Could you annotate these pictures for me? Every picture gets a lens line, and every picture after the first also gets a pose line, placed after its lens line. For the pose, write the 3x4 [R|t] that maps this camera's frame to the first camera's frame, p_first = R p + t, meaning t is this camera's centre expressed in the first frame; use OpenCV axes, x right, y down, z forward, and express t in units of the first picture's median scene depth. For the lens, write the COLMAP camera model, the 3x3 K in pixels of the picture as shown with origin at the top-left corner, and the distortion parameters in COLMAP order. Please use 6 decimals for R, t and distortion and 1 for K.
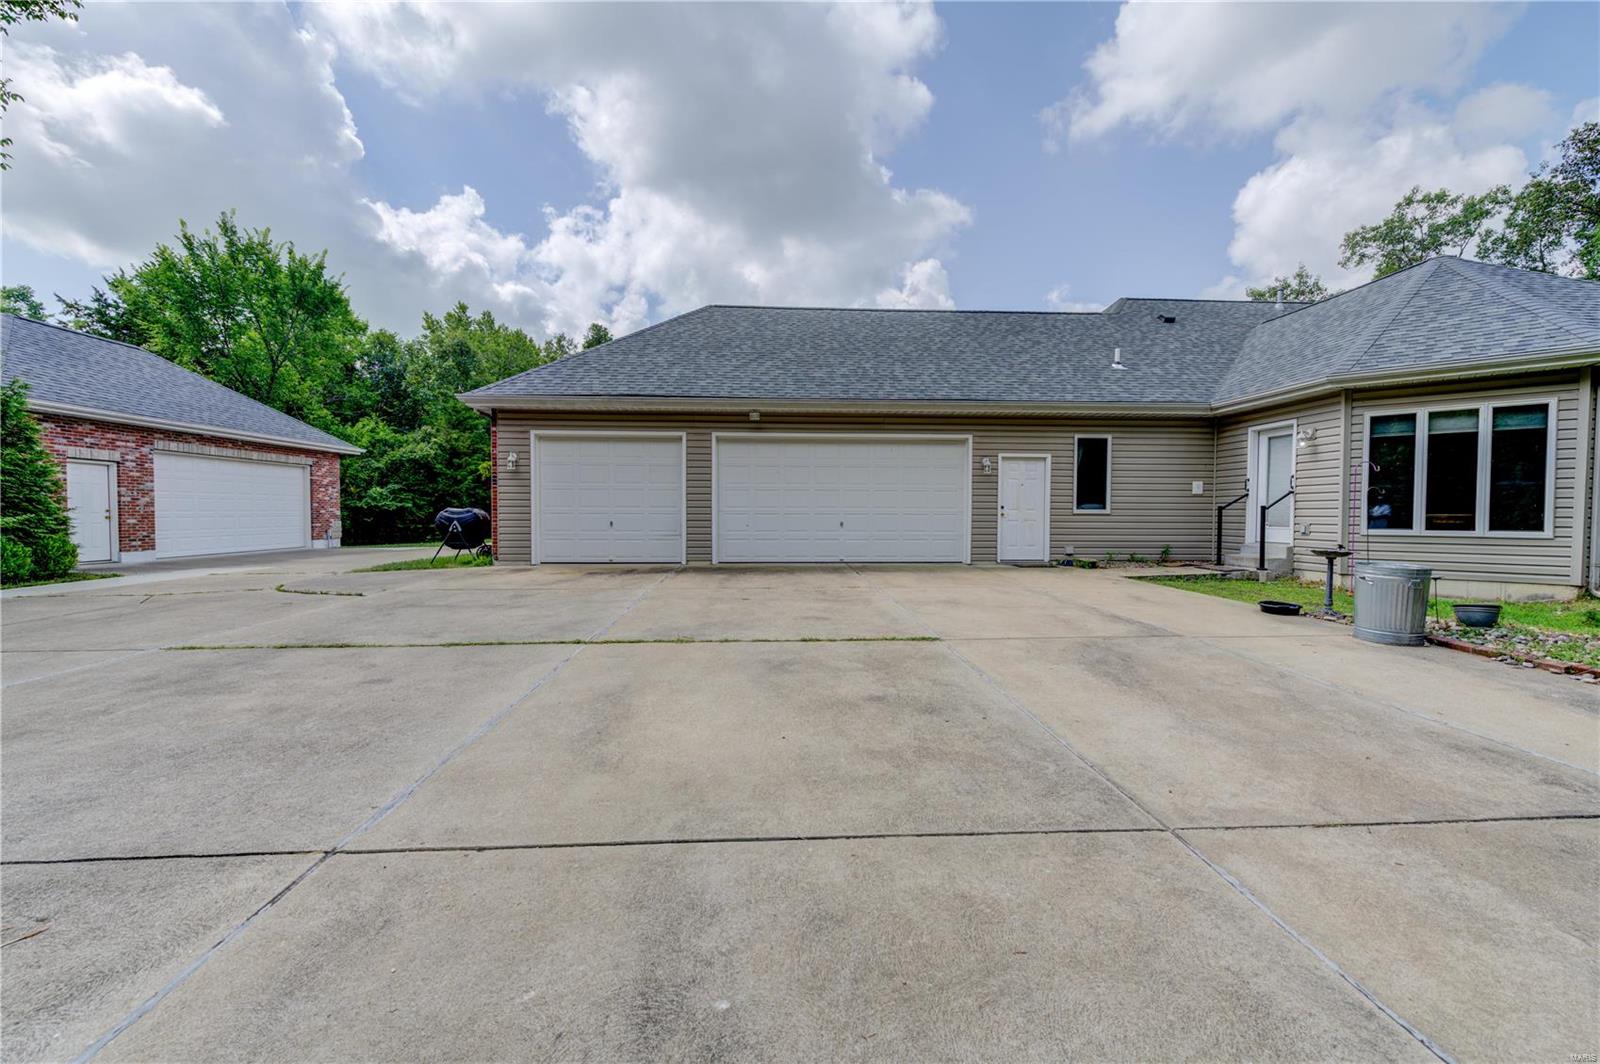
lens RADIAL K [[631.2, 0, 800.0], [0, 631.2, 532.0], [0, 0, 1]] dist [0.005880, -0.000750]
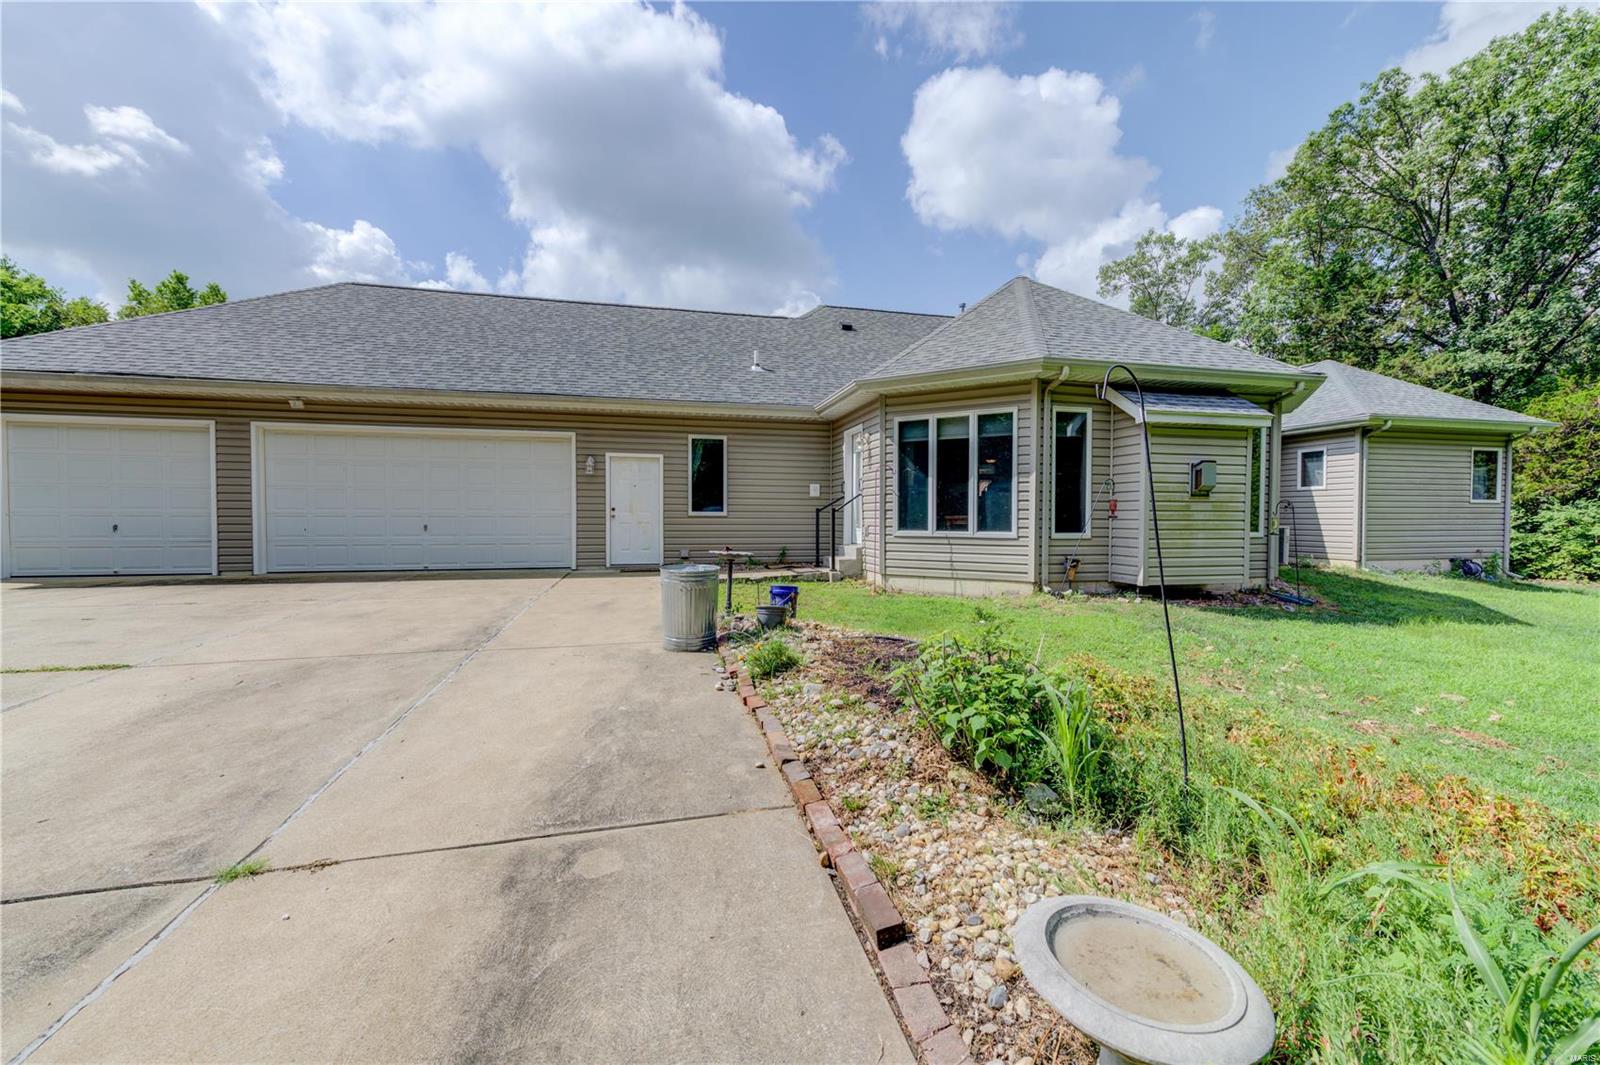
lens RADIAL K [[631.2, 0, 800.0], [0, 631.2, 532.5], [0, 0, 1]] dist [0.005880, -0.000750]
pose [[0.983367, -0.005768, 0.181538, 0.428798], [0.006811, 0.999964, -0.005123, 0.002307], [-0.181502, 0.006275, 0.983371, 0.012920]]
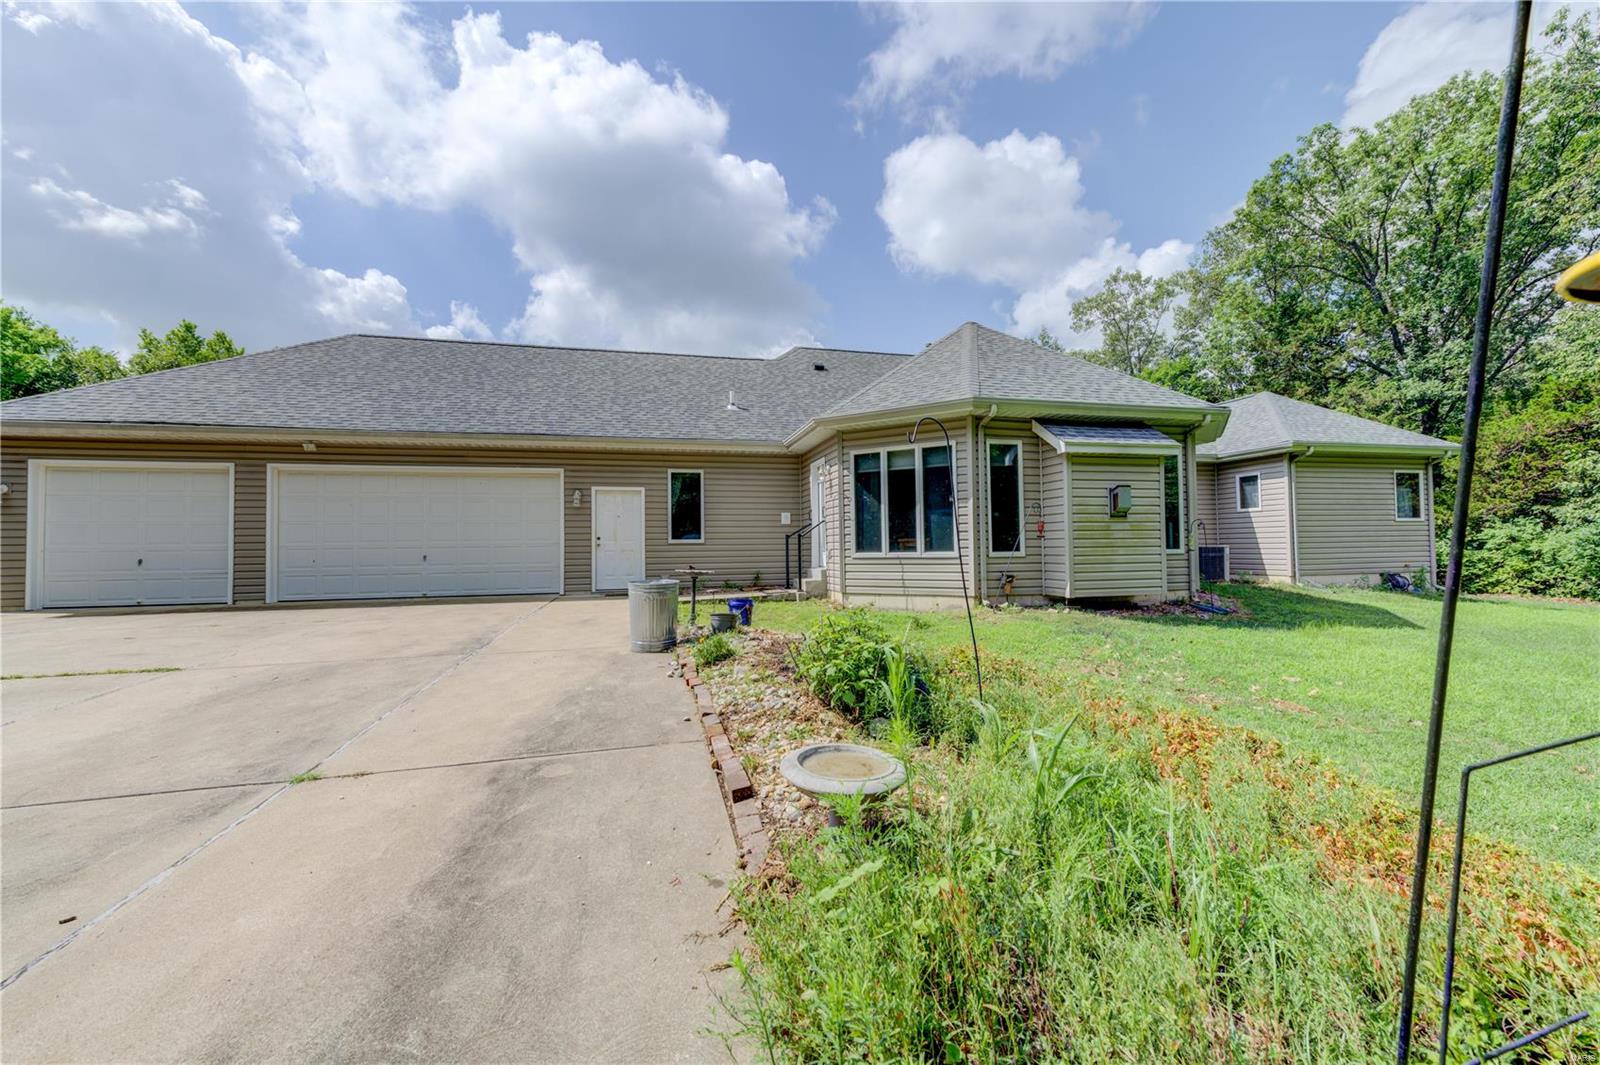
lens RADIAL K [[631.2, 0, 800.0], [0, 631.2, 532.5], [0, 0, 1]] dist [0.005880, -0.000750]
pose [[0.982124, -0.011941, 0.187857, 0.454603], [0.022658, 0.998229, -0.055008, 0.015067], [-0.186867, 0.058281, 0.980655, -0.074721]]
